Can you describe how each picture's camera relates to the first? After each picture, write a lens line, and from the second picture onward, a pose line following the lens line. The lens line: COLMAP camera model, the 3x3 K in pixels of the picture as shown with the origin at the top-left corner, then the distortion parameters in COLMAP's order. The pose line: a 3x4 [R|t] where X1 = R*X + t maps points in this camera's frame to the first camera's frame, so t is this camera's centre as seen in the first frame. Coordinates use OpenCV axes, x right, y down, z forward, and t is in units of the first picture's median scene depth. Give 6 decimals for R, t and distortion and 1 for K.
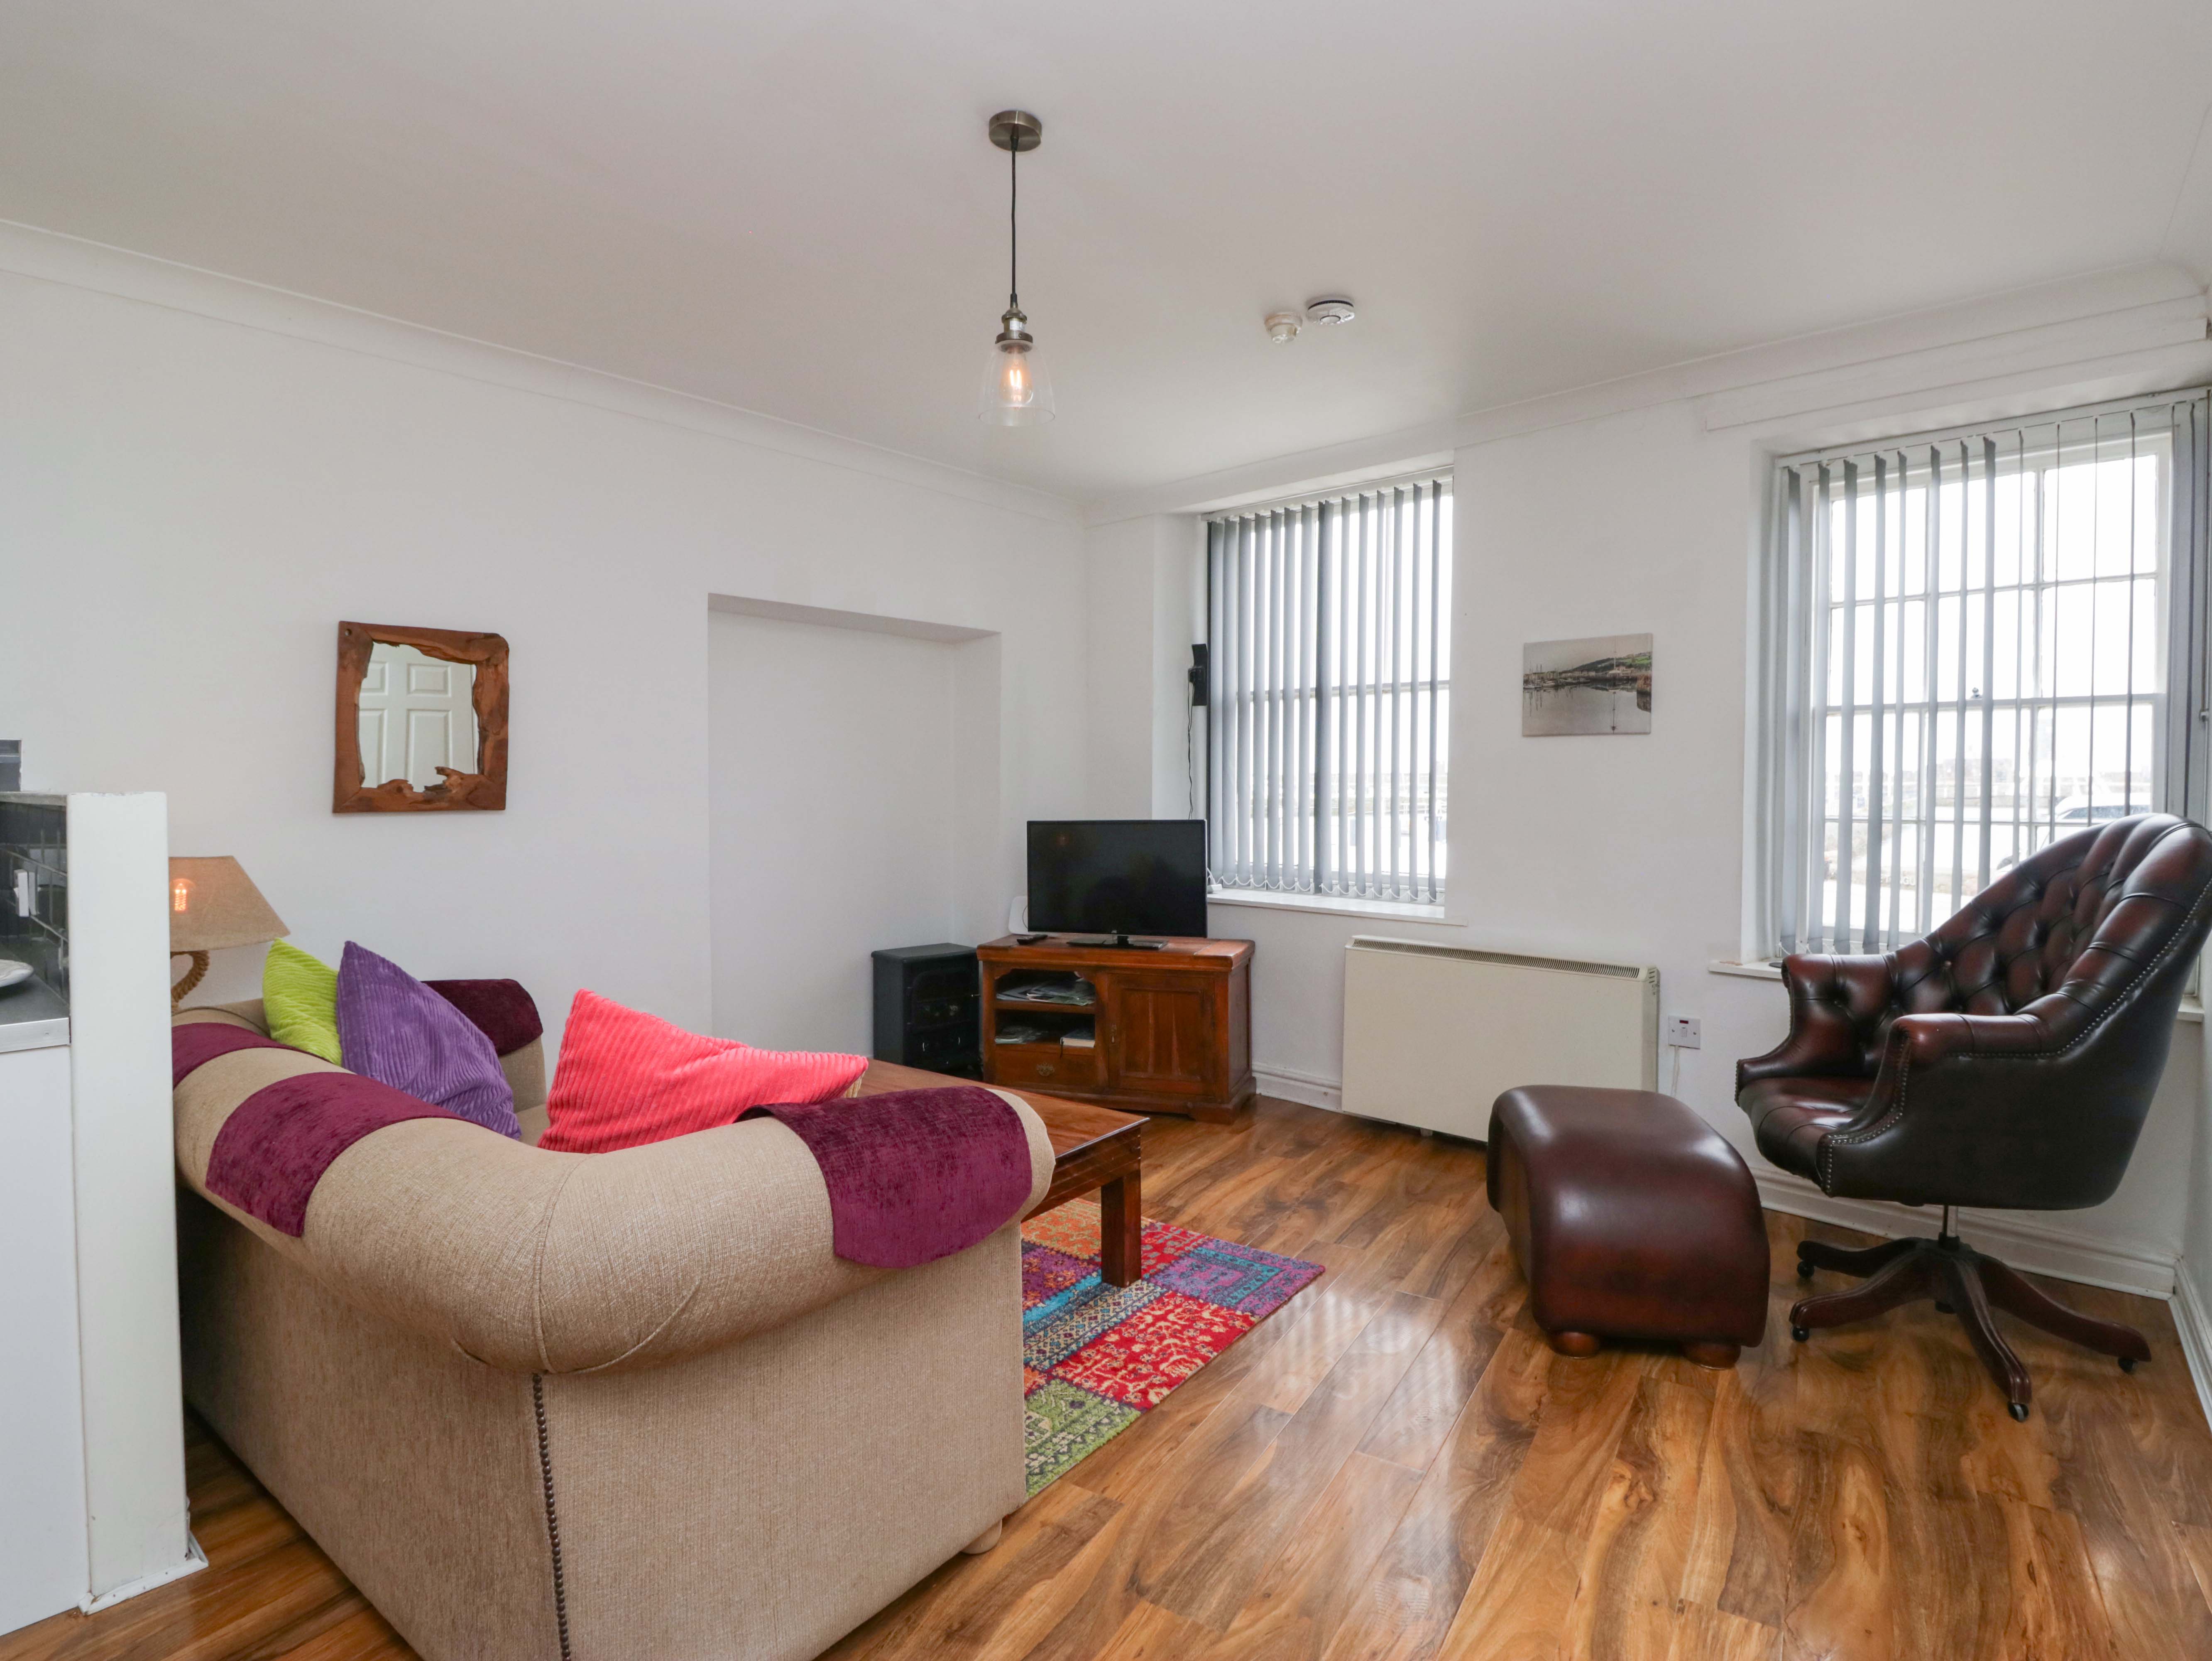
lens RADIAL K [[1152.6, 0, 1116.8], [0, 1152.6, 808.9], [0, 0, 1]] dist [0.000600, -0.013946]
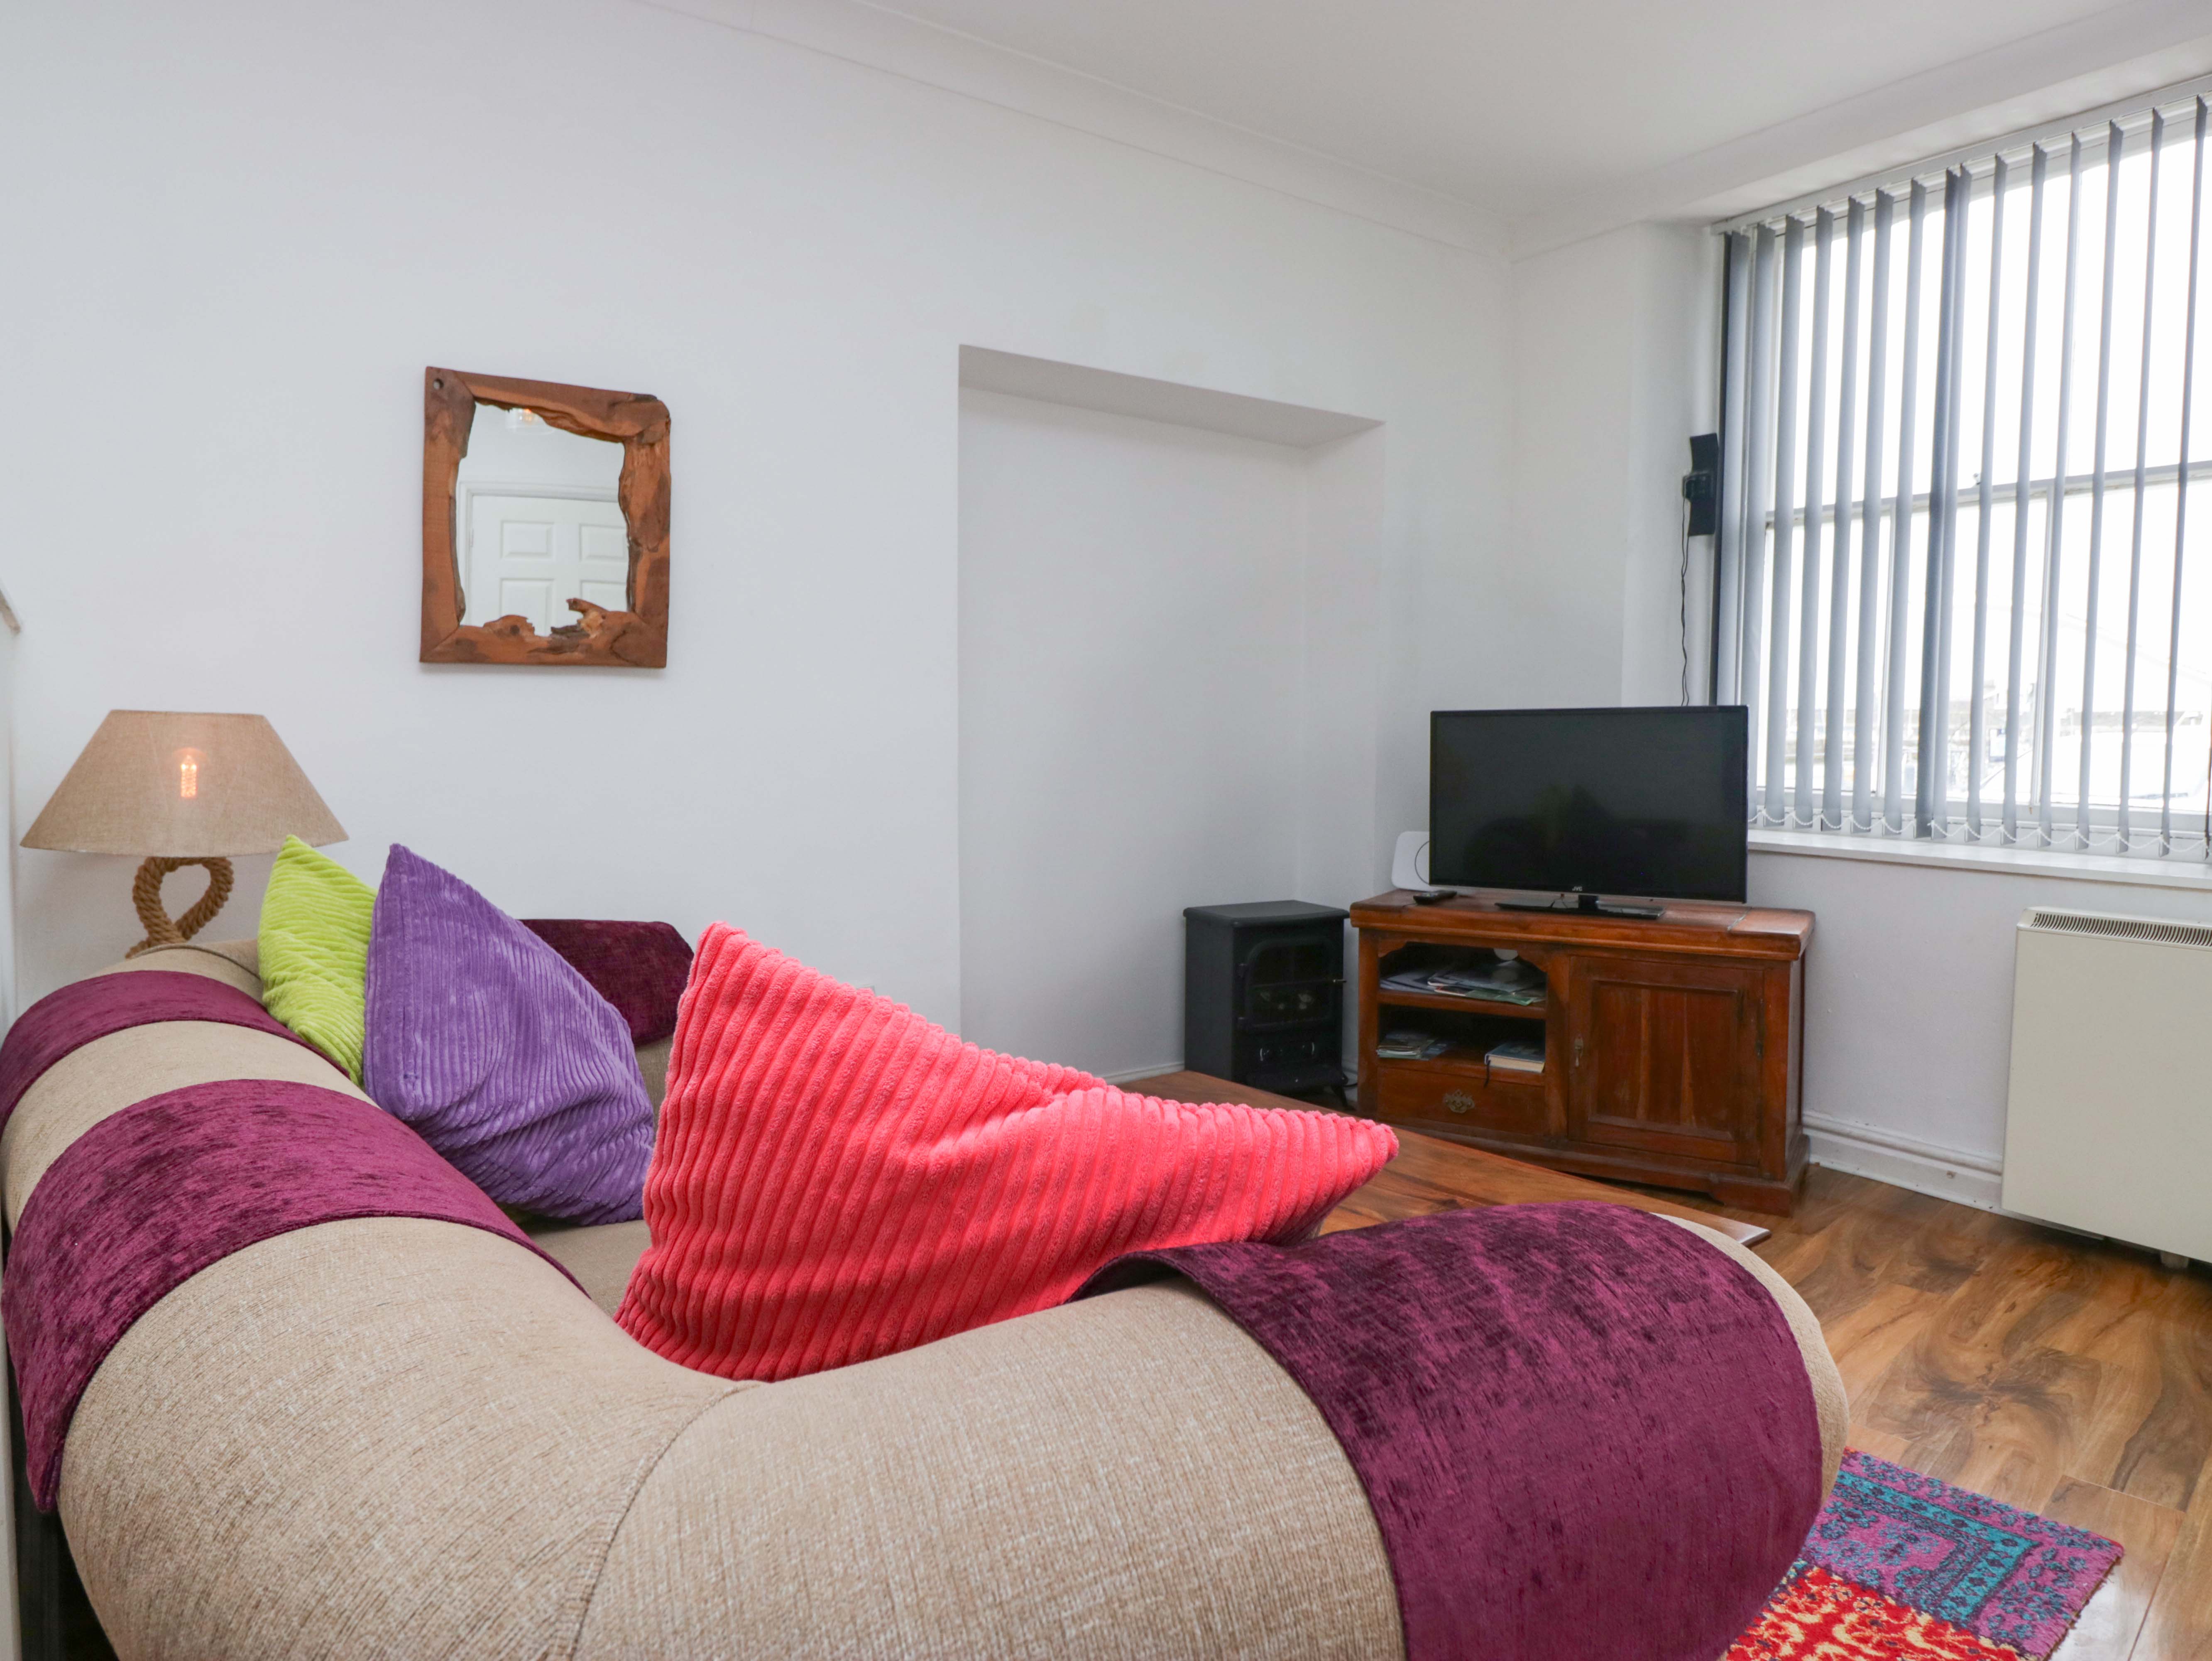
lens RADIAL K [[1420.6, 0, 1102.4], [0, 1420.6, 800.5], [0, 0, 1]] dist [-0.002653, -0.003160]
pose [[0.975140, 0.017634, -0.220887, -0.117114], [-0.009994, 0.999314, 0.035659, 0.048746], [0.221364, -0.032565, 0.974647, 0.284866]]
